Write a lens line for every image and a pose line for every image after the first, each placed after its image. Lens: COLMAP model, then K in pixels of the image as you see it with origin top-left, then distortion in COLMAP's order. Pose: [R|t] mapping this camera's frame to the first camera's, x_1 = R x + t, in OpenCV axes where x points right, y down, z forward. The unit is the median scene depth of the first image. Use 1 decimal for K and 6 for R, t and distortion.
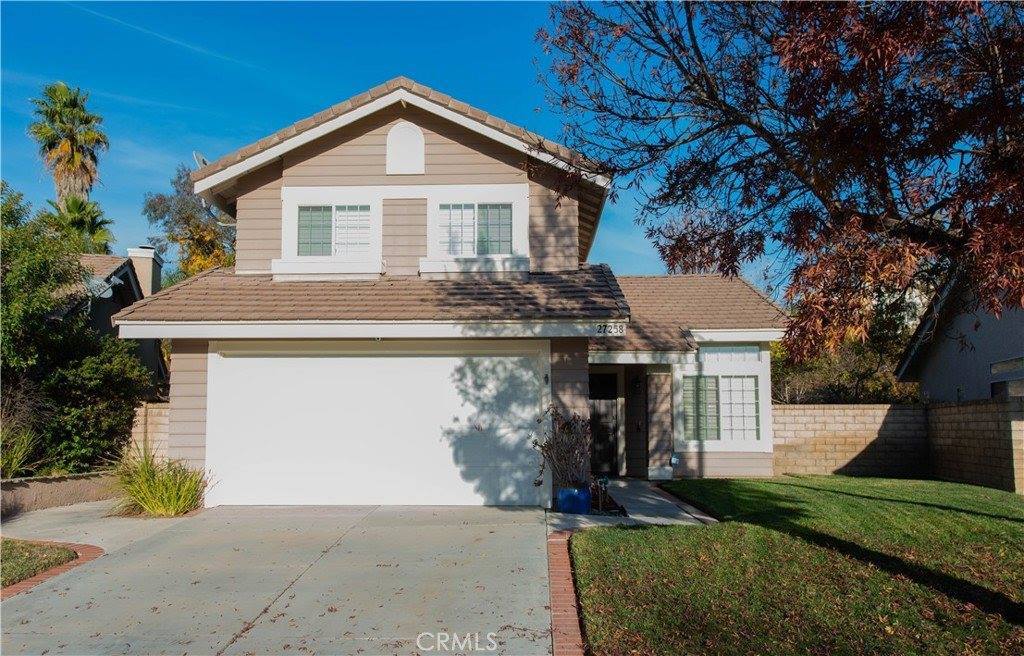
lens RADIAL K [[733.9, 0, 511.7], [0, 733.9, 334.4], [0, 0, 1]] dist [0.013567, 0.006731]
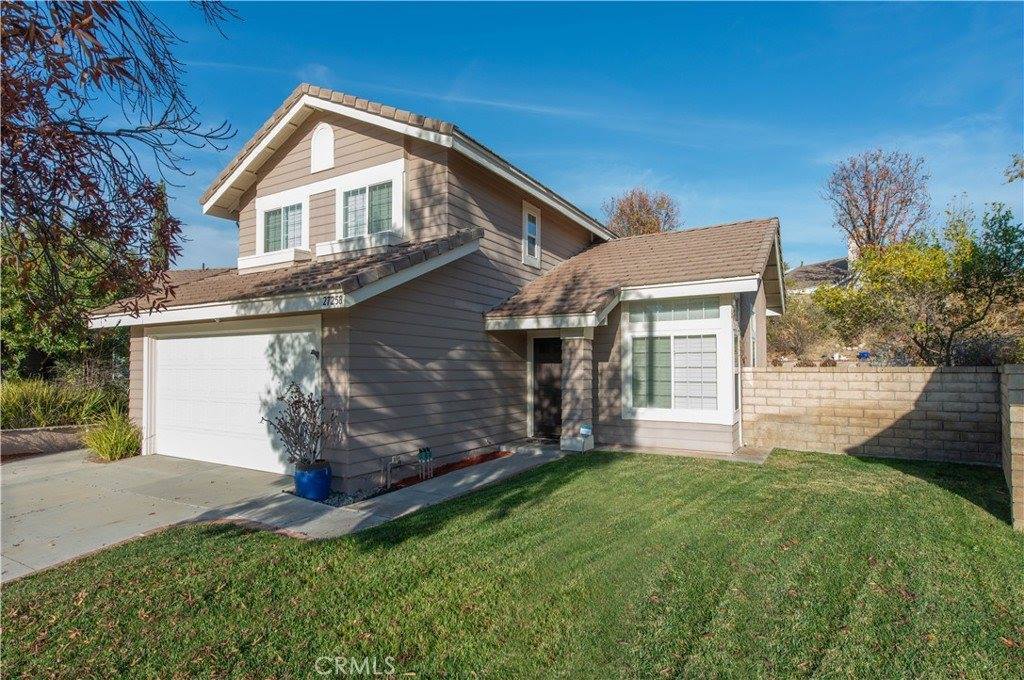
lens RADIAL K [[527.5, 0, 511.0], [0, 527.5, 334.9], [0, 0, 1]] dist [0.017472, -0.001083]
pose [[0.874756, -0.030673, -0.483591, 0.500889], [0.061088, 0.997013, 0.047263, 0.014305], [0.480697, -0.070885, 0.874017, 0.407613]]
